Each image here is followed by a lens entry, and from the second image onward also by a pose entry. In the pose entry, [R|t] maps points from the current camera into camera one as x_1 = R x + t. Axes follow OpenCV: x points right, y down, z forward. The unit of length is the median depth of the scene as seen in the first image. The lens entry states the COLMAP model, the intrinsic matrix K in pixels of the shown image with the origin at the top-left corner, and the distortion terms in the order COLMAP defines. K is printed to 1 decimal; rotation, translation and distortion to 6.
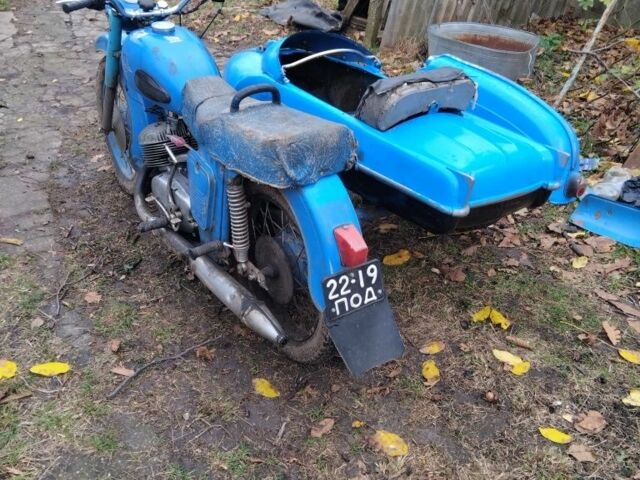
lens RADIAL K [[630.9, 0, 320.0], [0, 630.9, 240.0], [0, 0, 1]] dist [0.149705, -0.316615]
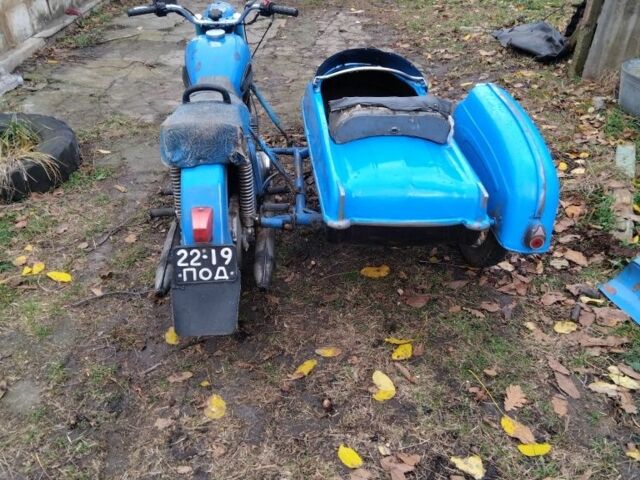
lens RADIAL K [[630.9, 0, 320.0], [0, 630.9, 240.0], [0, 0, 1]] dist [0.149705, -0.316615]
pose [[0.854409, 0.219607, -0.470911, 0.702429], [-0.230964, 0.972354, 0.034398, -0.048373], [0.465447, 0.079373, 0.881510, 0.065935]]
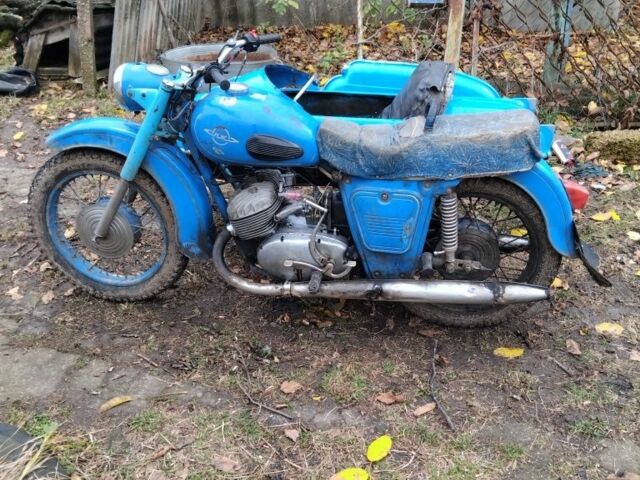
lens RADIAL K [[630.9, 0, 320.0], [0, 630.9, 240.0], [0, 0, 1]] dist [0.149705, -0.316615]
pose [[0.679398, -0.386264, 0.623874, -0.995152], [0.406278, 0.906030, 0.118521, -0.231201], [-0.611029, 0.172944, 0.772485, 0.302512]]
